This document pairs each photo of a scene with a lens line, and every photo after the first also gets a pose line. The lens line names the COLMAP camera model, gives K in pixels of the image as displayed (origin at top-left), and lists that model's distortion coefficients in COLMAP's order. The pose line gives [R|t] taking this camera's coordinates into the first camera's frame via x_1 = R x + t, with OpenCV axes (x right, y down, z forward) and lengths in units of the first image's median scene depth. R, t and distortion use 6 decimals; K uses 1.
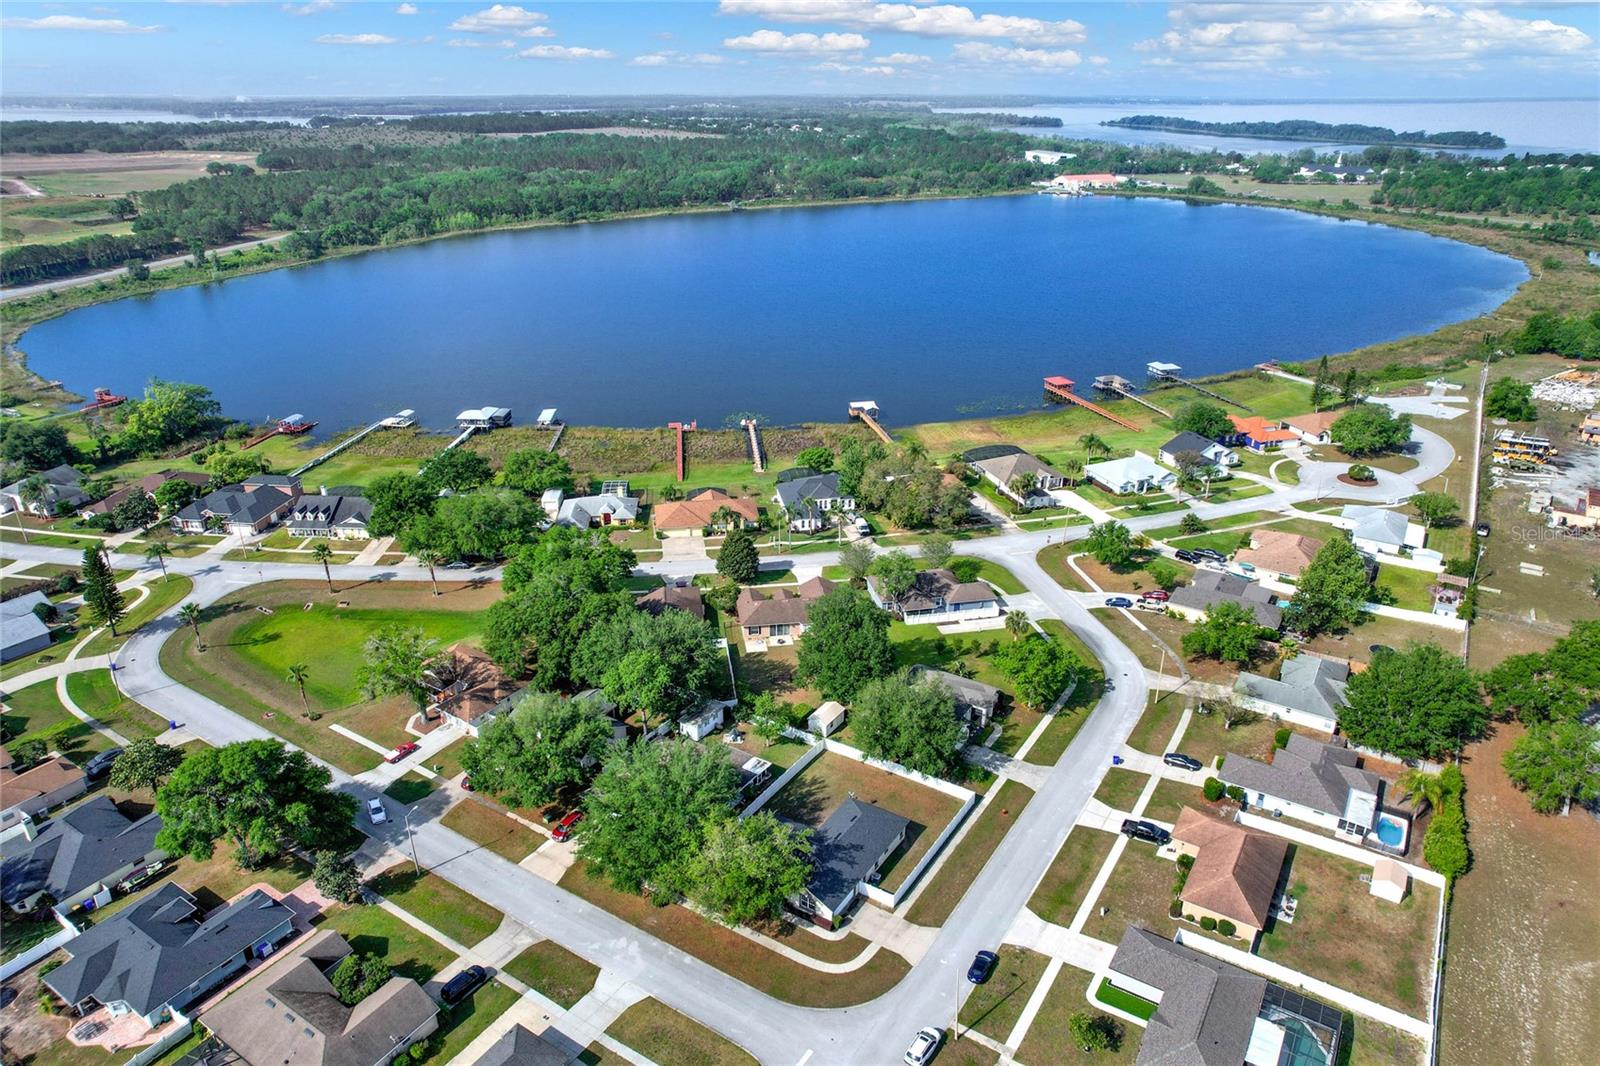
lens RADIAL K [[1030.0, 0, 803.4], [0, 1030.0, 538.2], [0, 0, 1]] dist [-0.056832, 0.043001]
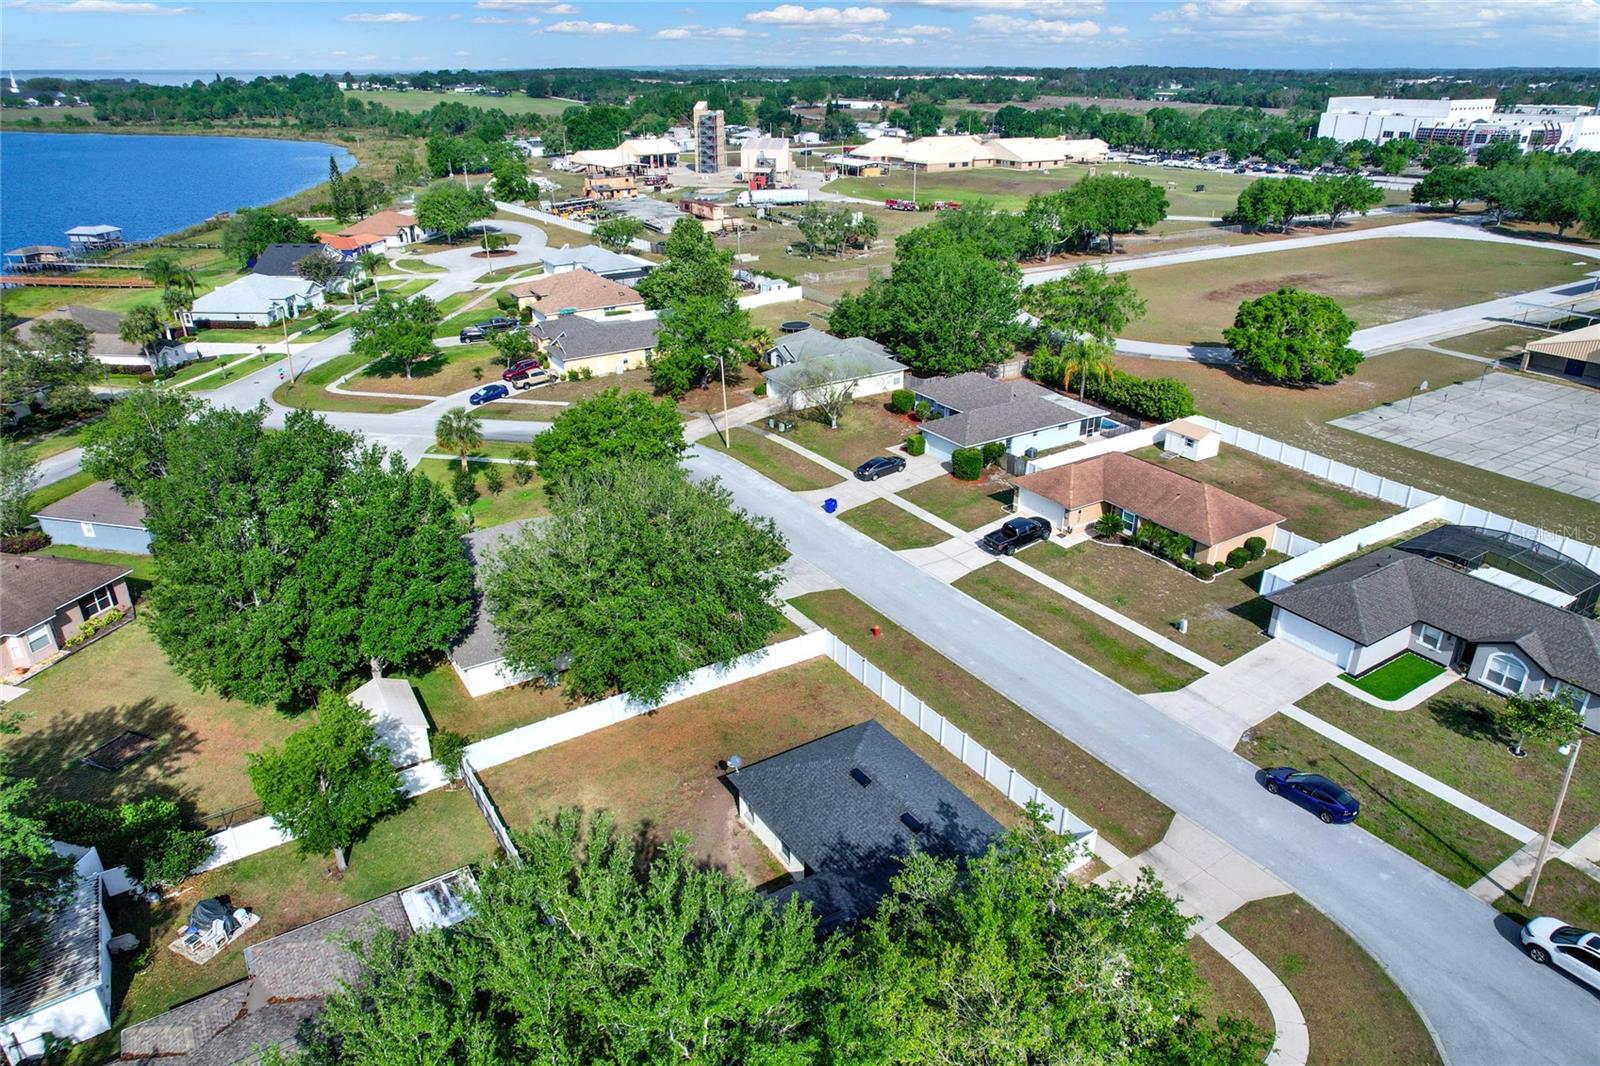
lens RADIAL K [[1030.0, 0, 802.7], [0, 1030.0, 522.5], [0, 0, 1]] dist [-0.056832, 0.043001]
pose [[0.421795, -0.372823, 0.826494, -0.144435], [0.367891, 0.903514, 0.219816, 0.061258], [-0.828701, 0.211342, 0.518256, 0.495263]]
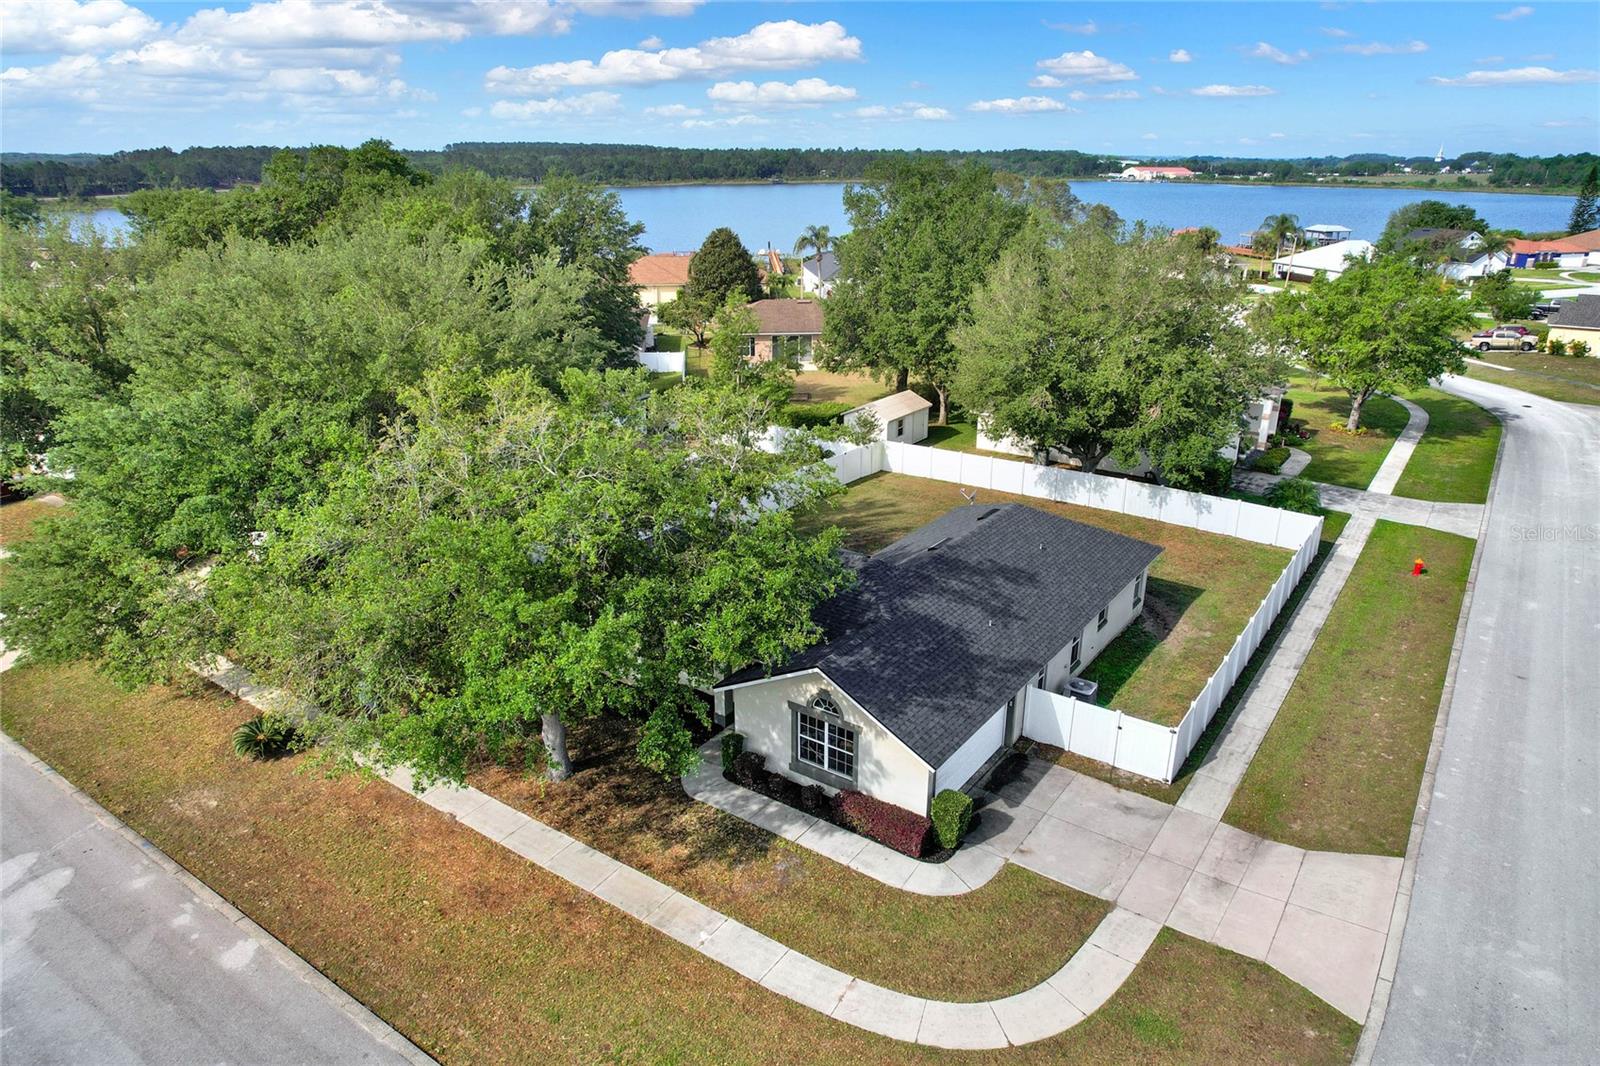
lens RADIAL K [[1030.0, 0, 795.6], [0, 1030.0, 544.0], [0, 0, 1]] dist [-0.056832, 0.043001]
pose [[0.998653, 0.012592, -0.050331, 0.005105], [-0.015140, 0.998606, -0.050575, 0.183665], [0.049624, 0.051269, 0.997451, 0.431754]]
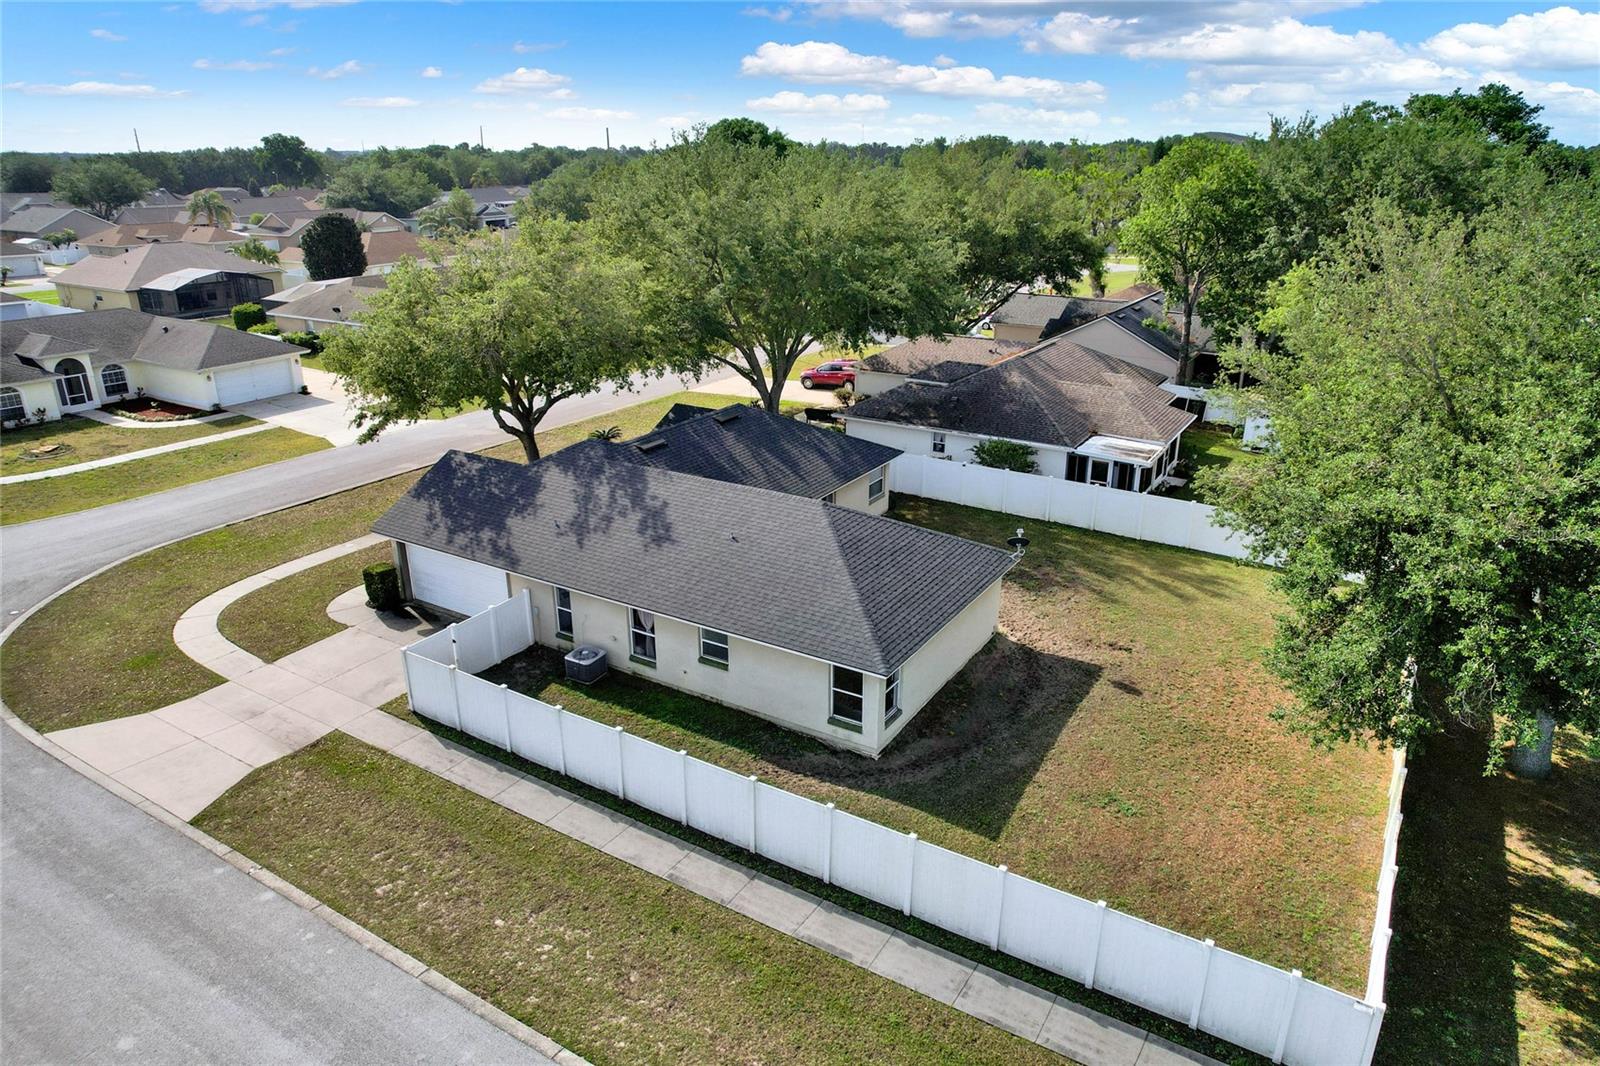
lens RADIAL K [[1030.0, 0, 806.6], [0, 1030.0, 533.7], [0, 0, 1]] dist [-0.056832, 0.043001]
pose [[0.016411, 0.347591, -0.937502, 0.168921], [-0.409085, 0.857894, 0.310914, 0.126814], [0.912349, 0.378415, 0.156274, 0.596554]]
